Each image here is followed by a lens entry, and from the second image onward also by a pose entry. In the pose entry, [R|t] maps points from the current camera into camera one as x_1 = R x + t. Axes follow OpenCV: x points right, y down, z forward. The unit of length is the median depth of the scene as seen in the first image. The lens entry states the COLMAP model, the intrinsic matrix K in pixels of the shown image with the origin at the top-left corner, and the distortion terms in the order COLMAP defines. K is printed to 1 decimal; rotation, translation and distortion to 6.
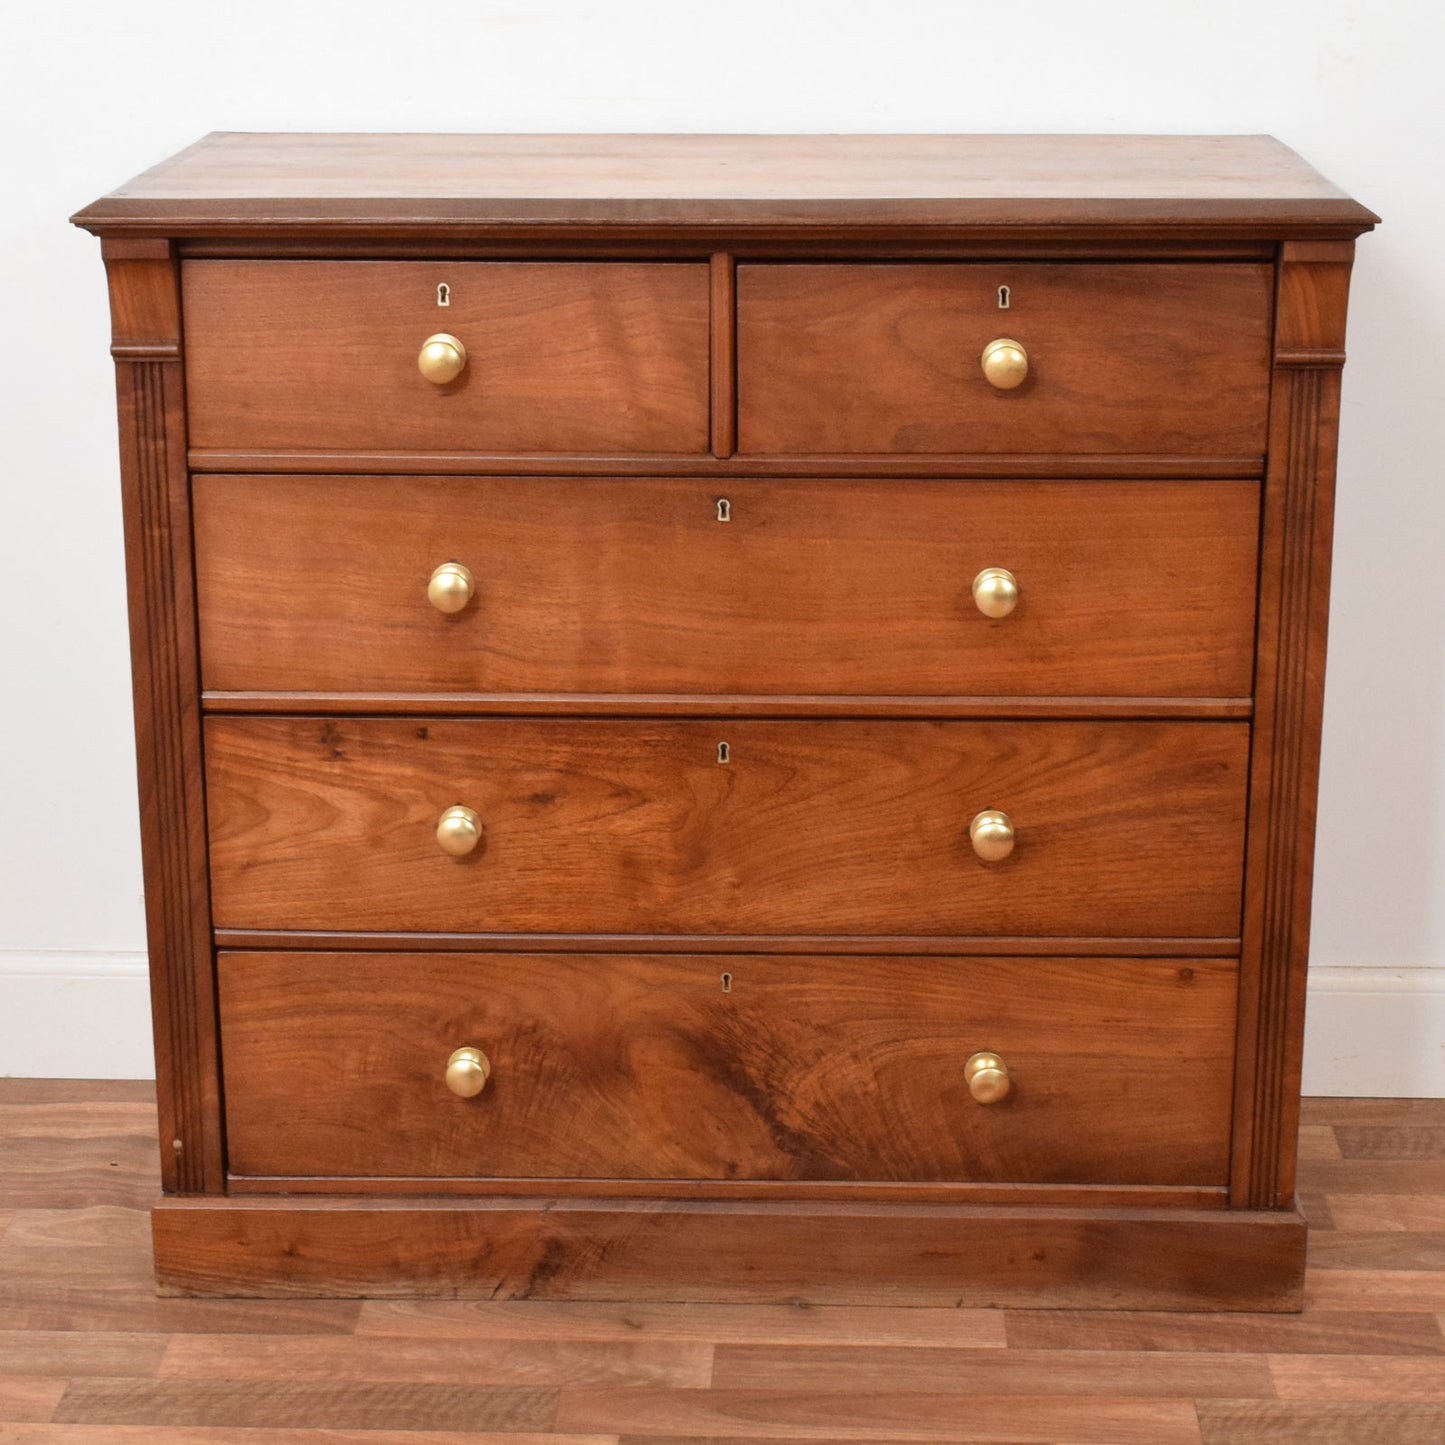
lens RADIAL K [[3082.0, 0, 727.7], [0, 3082.0, 723.5], [0, 0, 1]] dist [-0.009040, -0.001567]
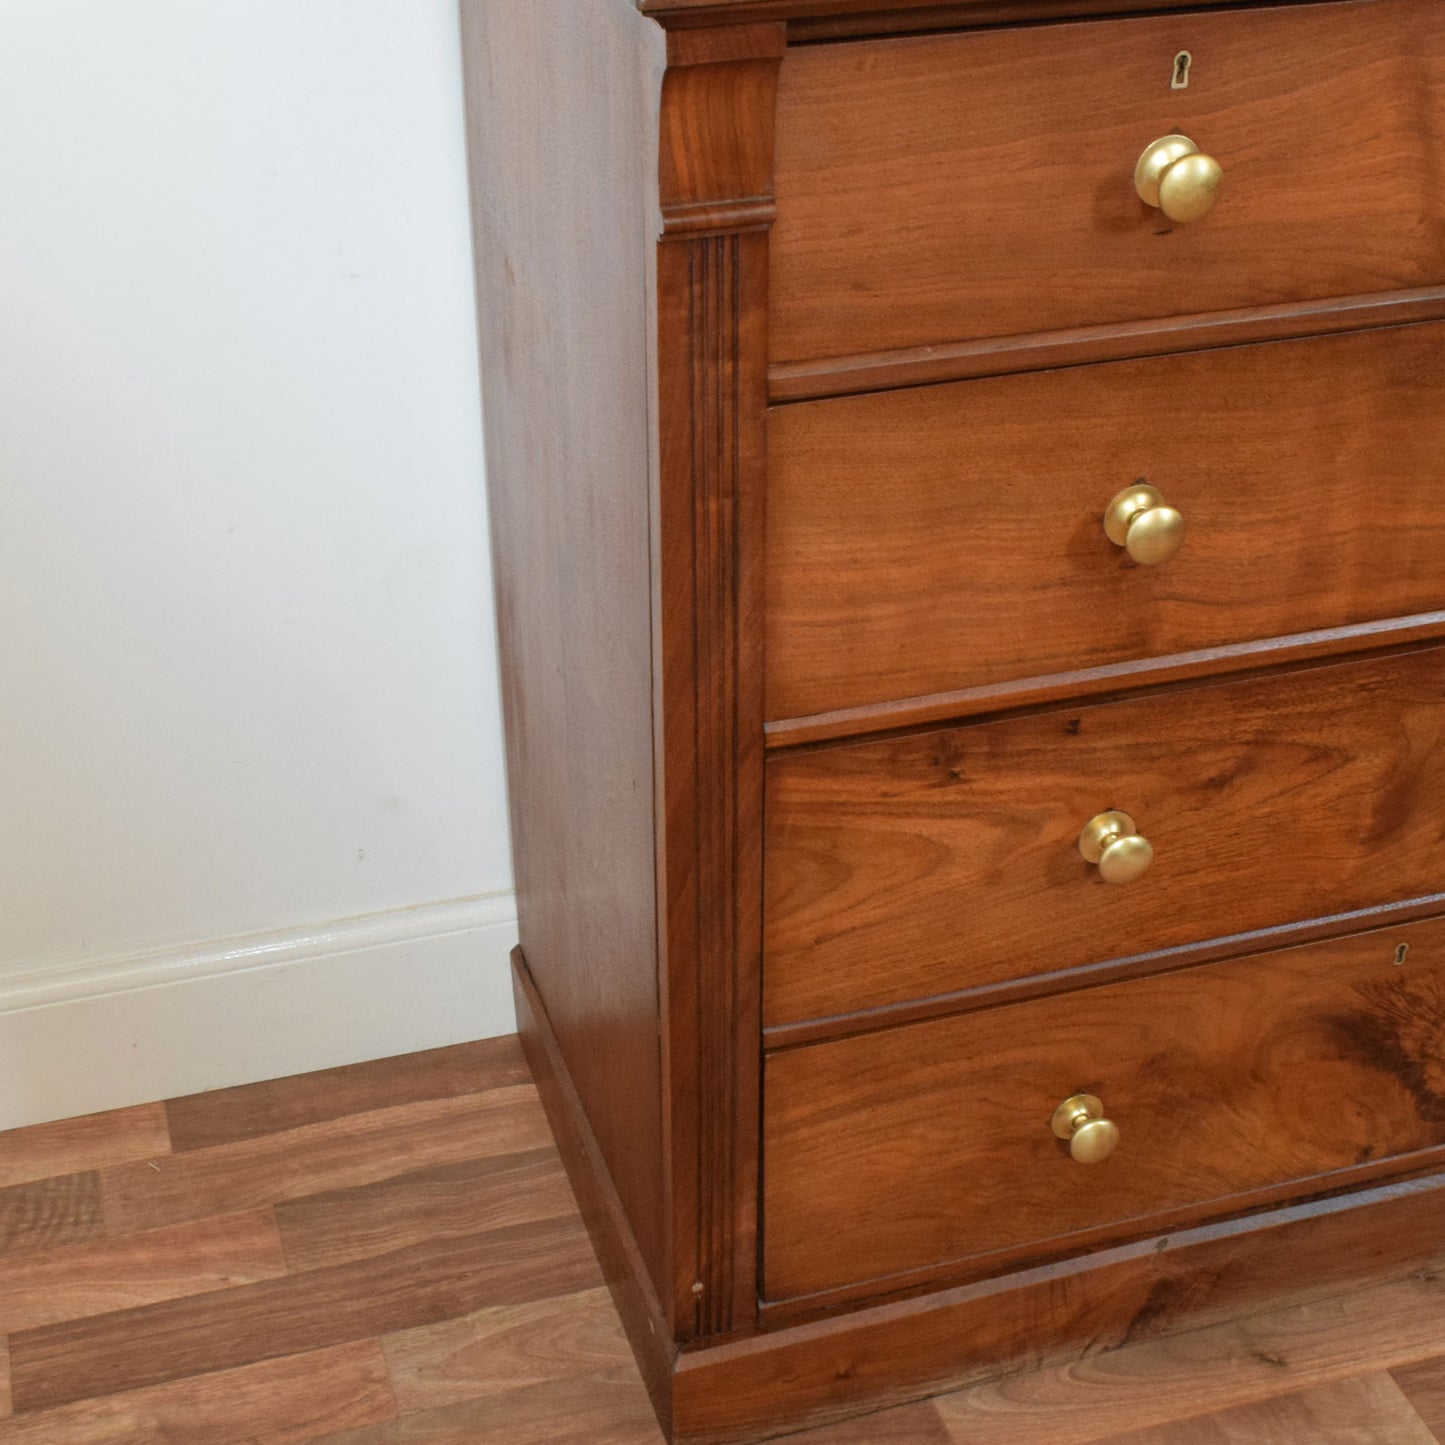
lens RADIAL K [[2333.5, 0, 720.7], [0, 2333.5, 842.2], [0, 0, 1]] dist [-0.008118, -0.010228]
pose [[0.944919, -0.185423, 0.269714, -0.315182], [0.094653, 0.943647, 0.317130, -0.143250], [-0.313318, -0.274133, 0.909221, 0.546069]]
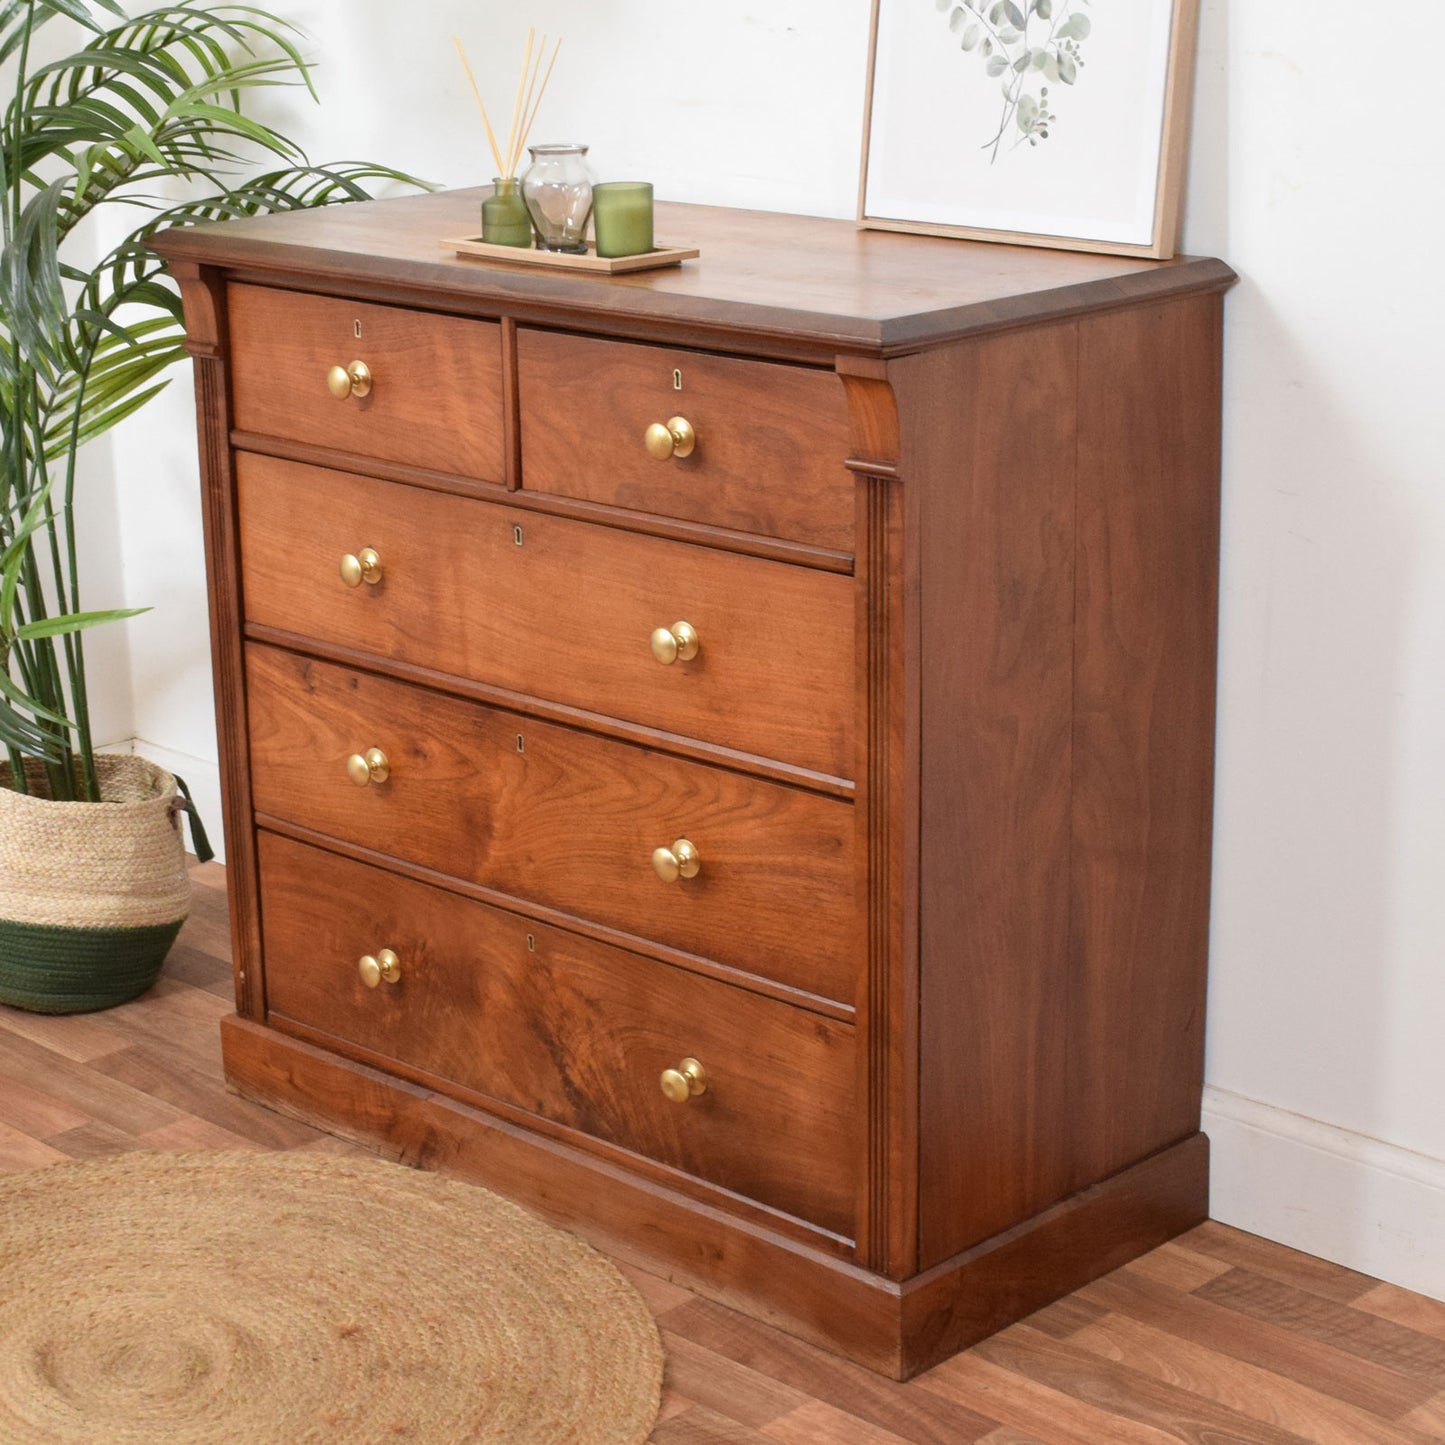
lens RADIAL K [[3082.0, 0, 727.7], [0, 3082.0, 723.5], [0, 0, 1]] dist [-0.009040, -0.001567]
pose [[0.740702, 0.179334, -0.647456, 0.805365], [-0.179418, 0.981516, 0.066604, -0.089113], [0.647433, 0.066832, 0.759186, 0.164475]]
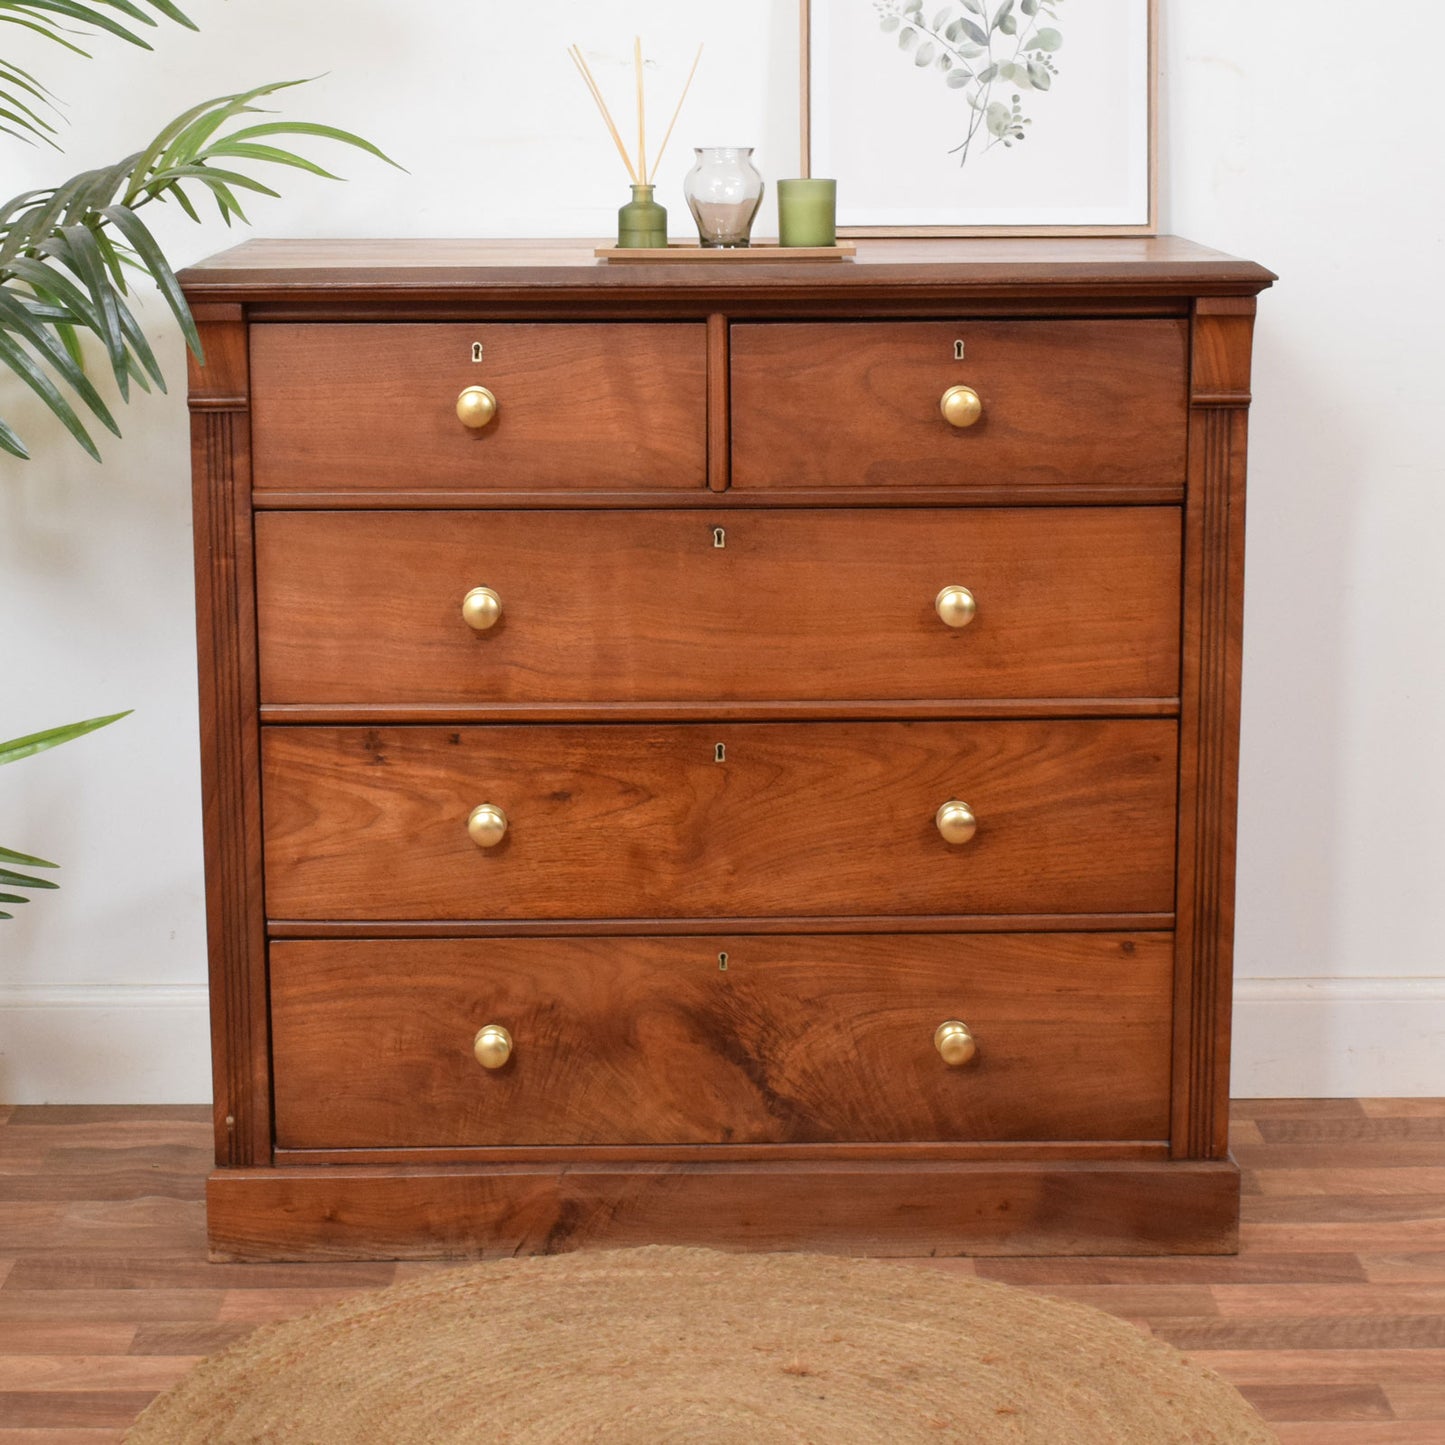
lens RADIAL K [[3110.8, 0, 720.3], [0, 3110.8, 650.7], [0, 0, 1]] dist [-0.004894, -0.082268]
pose [[0.999046, -0.010721, 0.042343, -0.049346], [0.015350, 0.993752, -0.110549, 0.098714], [-0.040893, 0.111094, 0.992968, -0.146625]]
